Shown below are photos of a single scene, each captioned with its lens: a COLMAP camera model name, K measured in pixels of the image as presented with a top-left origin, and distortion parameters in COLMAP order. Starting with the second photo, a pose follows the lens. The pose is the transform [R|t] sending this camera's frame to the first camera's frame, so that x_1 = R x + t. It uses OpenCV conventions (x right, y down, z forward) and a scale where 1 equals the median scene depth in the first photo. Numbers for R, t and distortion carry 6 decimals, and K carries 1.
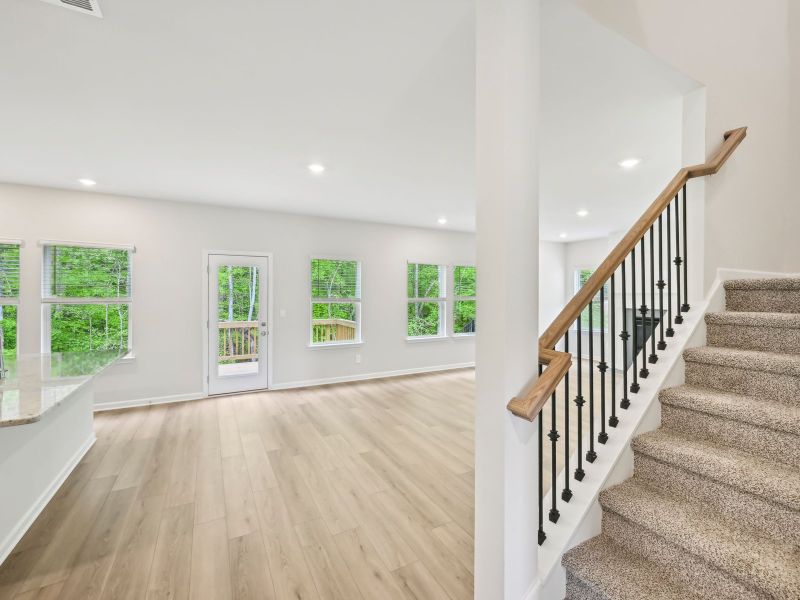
lens RADIAL K [[354.9, 0, 399.4], [0, 354.9, 292.4], [0, 0, 1]] dist [-0.001606, -0.000206]
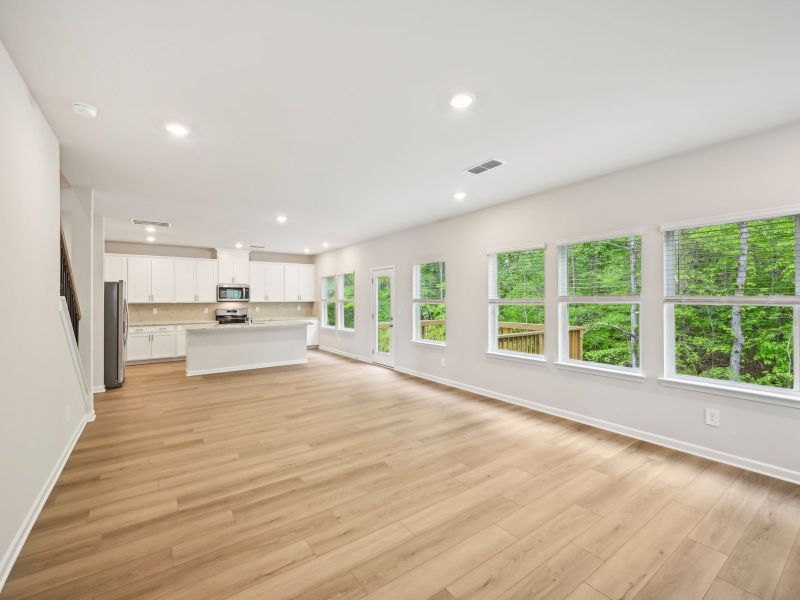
lens RADIAL K [[350.9, 0, 400.0], [0, 350.9, 300.0], [0, 0, 1]] dist [-0.000658, 0.000046]
pose [[0.124294, -0.003402, -0.992240, 1.079891], [0.009552, 0.999952, -0.002232, 0.025894], [0.992199, -0.009200, 0.124321, 1.009793]]
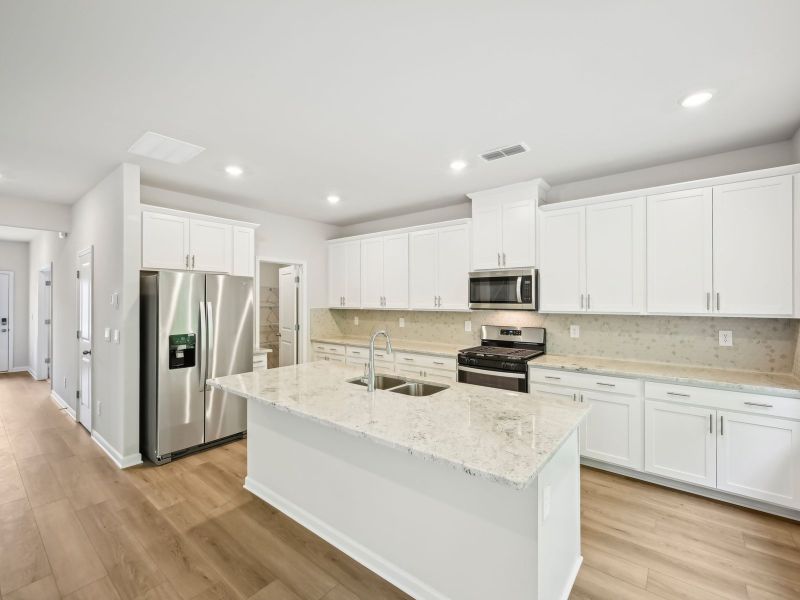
lens RADIAL K [[350.9, 0, 400.0], [0, 350.9, 300.0], [0, 0, 1]] dist [-0.000658, 0.000046]
pose [[-0.920010, -0.000066, -0.391894, -0.436747], [0.000941, 0.999997, -0.002378, -0.001411], [0.391893, -0.002557, -0.920007, 1.002282]]
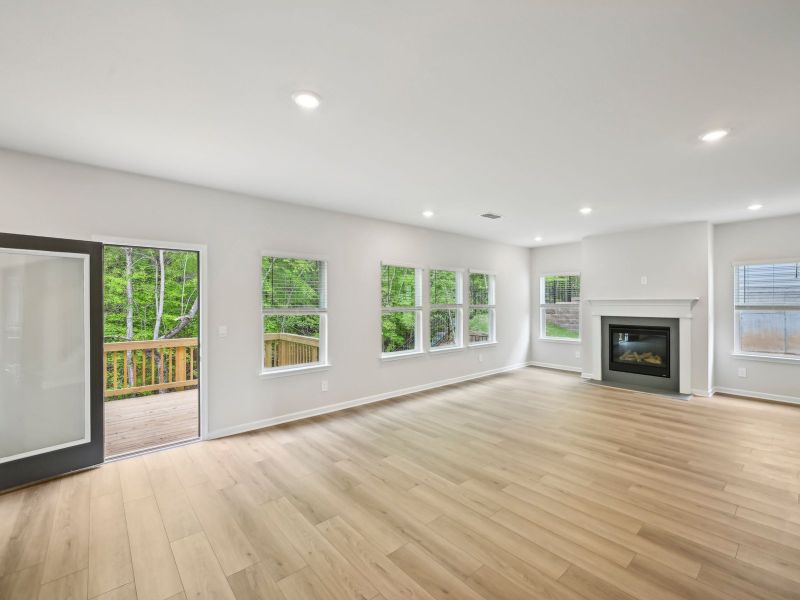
lens RADIAL K [[351.8, 0, 401.3], [0, 351.8, 302.1], [0, 0, 1]] dist [-0.001442, 0.000096]
pose [[0.975375, -0.006087, 0.220468, -0.159128], [0.005282, 0.999977, 0.004237, 0.000686], [-0.220489, -0.002968, 0.975385, 0.274943]]
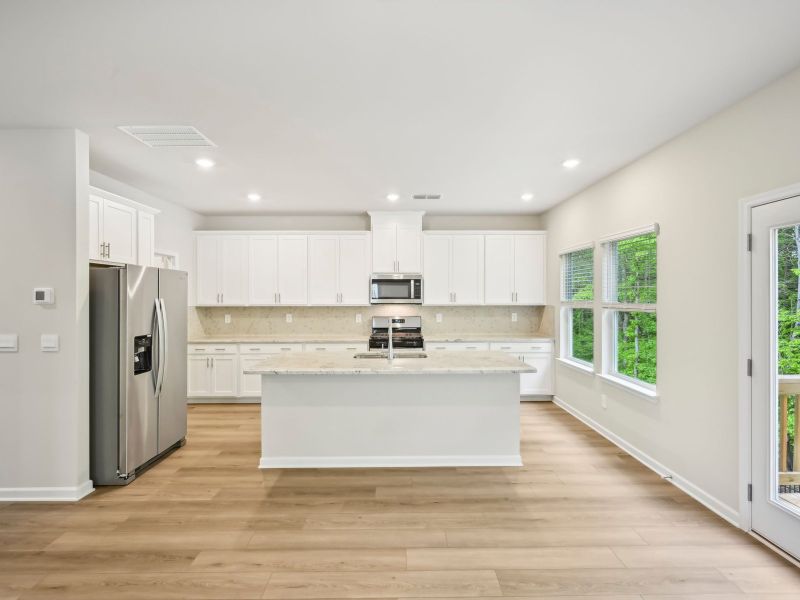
lens RADIAL K [[387.6, 0, 401.5], [0, 387.6, 298.2], [0, 0, 1]] dist [0.000344, 0.000213]
pose [[-0.464332, 0.001839, -0.885659, 0.095212], [0.004343, 0.999991, -0.000201, 0.002186], [0.885651, -0.003939, -0.464335, 0.914464]]
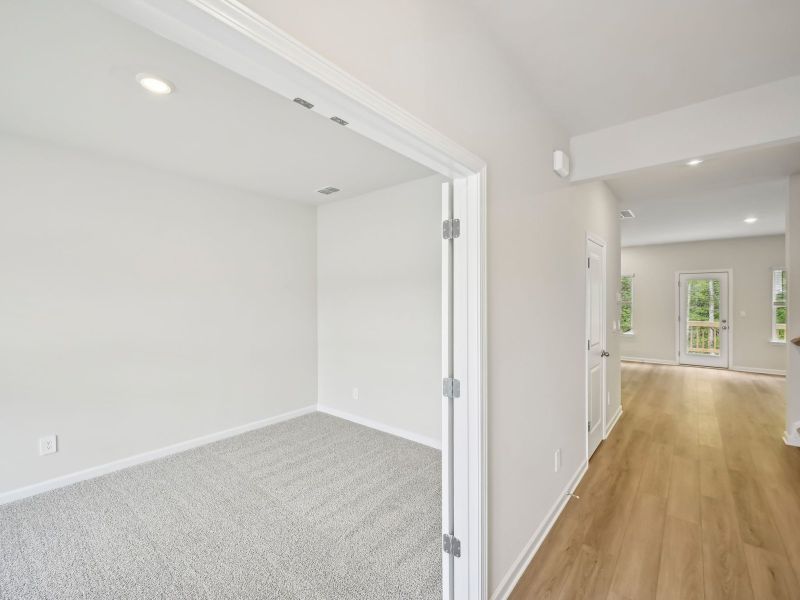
lens RADIAL K [[359.3, 0, 400.0], [0, 359.3, 300.0], [0, 0, 1]] dist [0.016728, 0.000039]
pose [[0.381192, -0.003468, -0.924489, 0.524173], [0.002421, 0.999993, -0.002754, 0.009505], [0.924493, -0.001188, 0.381198, -0.833049]]
